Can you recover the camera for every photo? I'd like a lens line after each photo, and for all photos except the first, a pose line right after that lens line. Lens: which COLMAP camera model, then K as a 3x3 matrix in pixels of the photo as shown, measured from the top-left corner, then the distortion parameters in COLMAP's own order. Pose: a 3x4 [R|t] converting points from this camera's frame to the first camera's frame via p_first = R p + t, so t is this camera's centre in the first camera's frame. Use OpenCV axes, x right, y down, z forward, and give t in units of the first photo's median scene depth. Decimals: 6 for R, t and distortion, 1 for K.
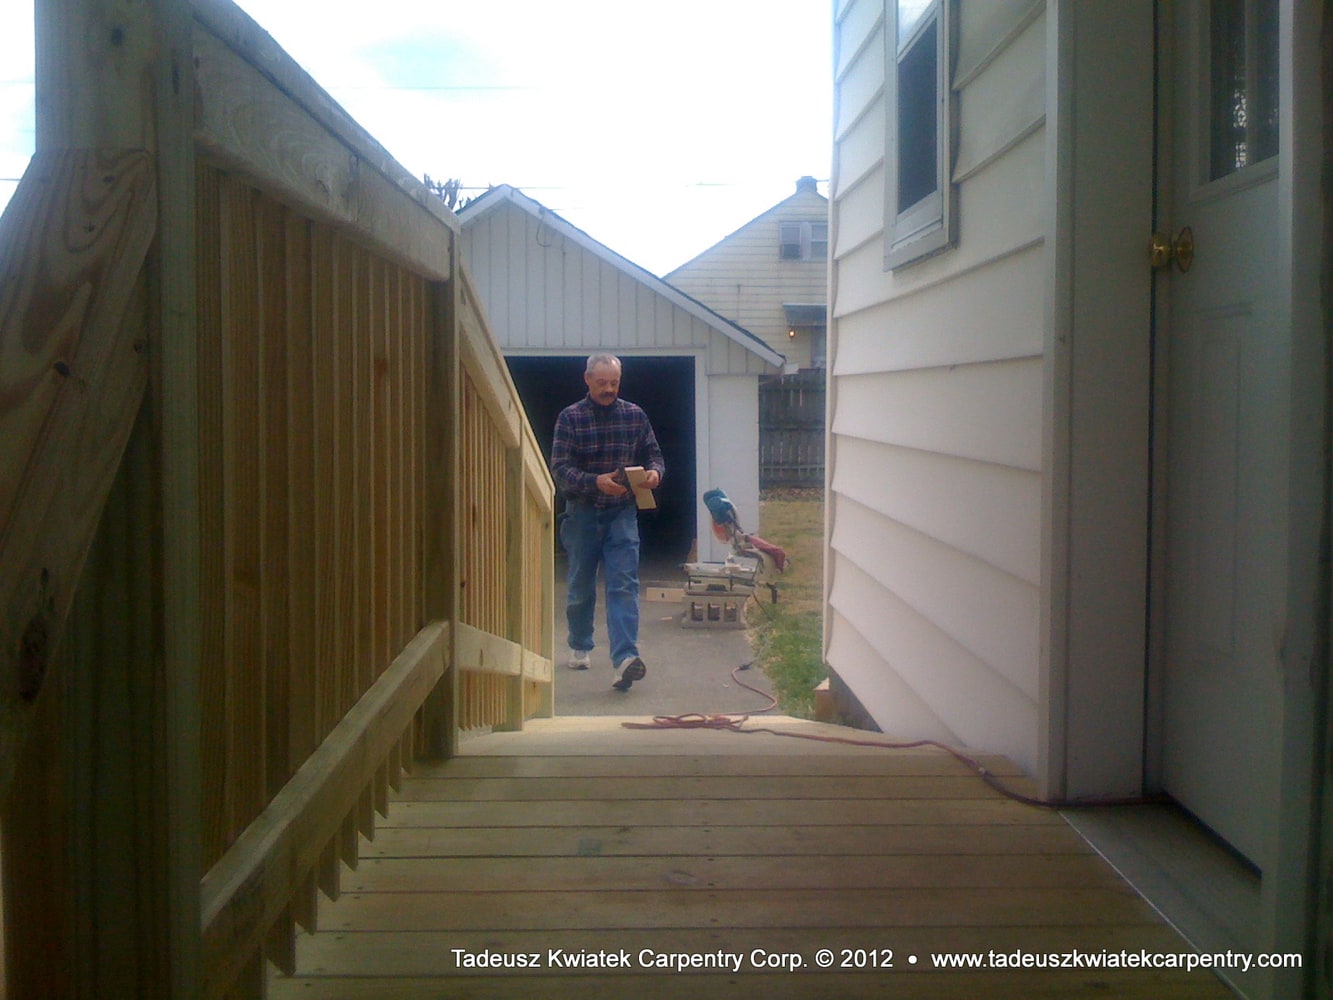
lens RADIAL K [[1466.1, 0, 693.9], [0, 1466.1, 474.1], [0, 0, 1]] dist [0.076041, -0.371953]
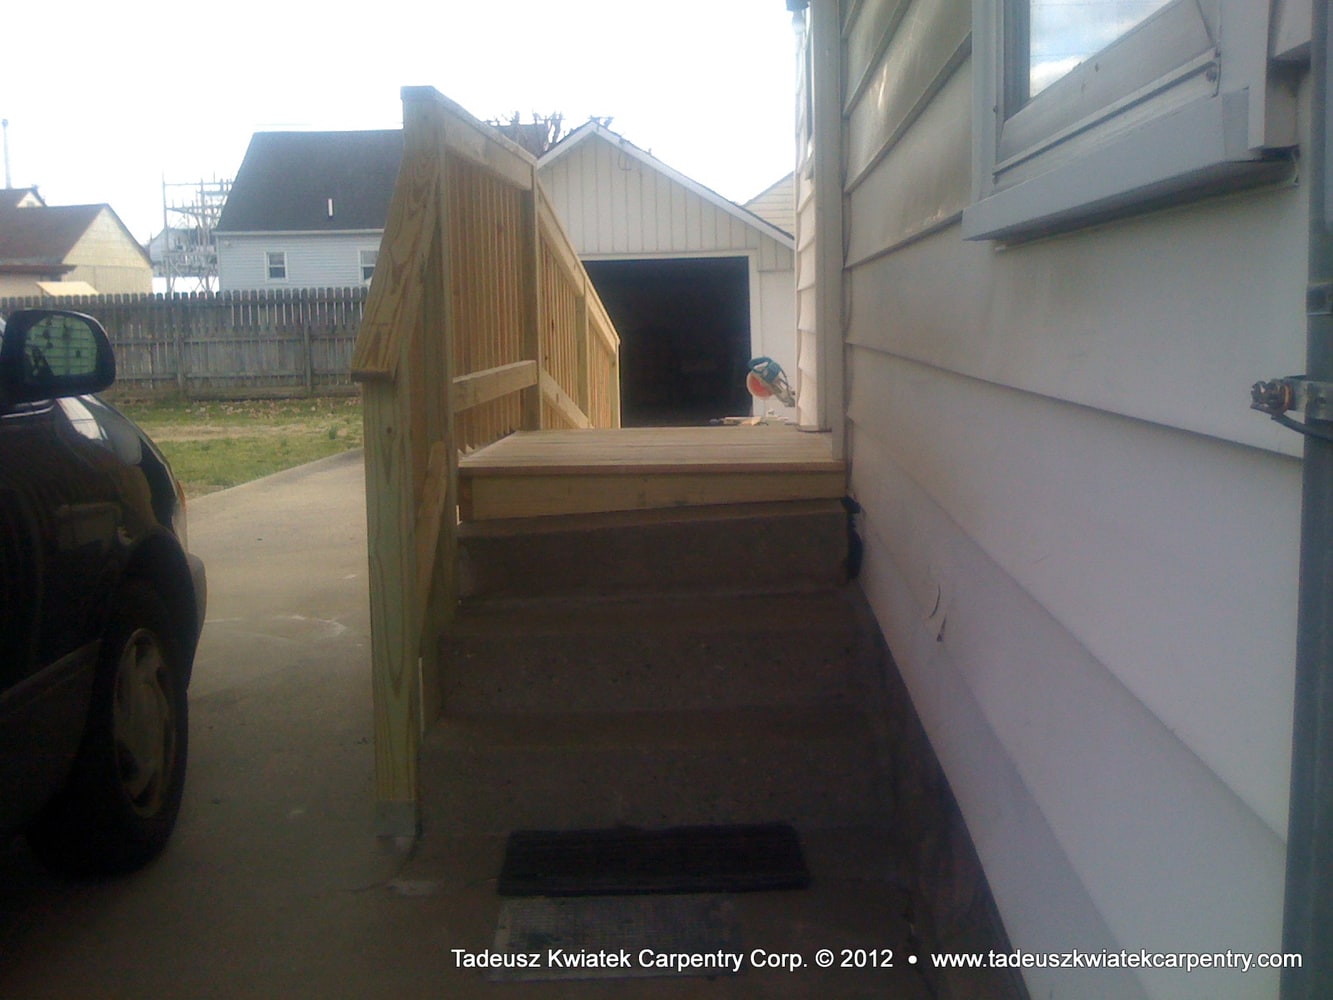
lens RADIAL K [[1466.1, 0, 693.9], [0, 1466.1, 474.1], [0, 0, 1]] dist [0.076041, -0.371953]
pose [[0.996703, -0.015550, -0.079635, 0.129841], [0.019729, 0.998454, 0.051959, 0.096790], [0.078704, -0.053358, 0.995469, -0.624559]]
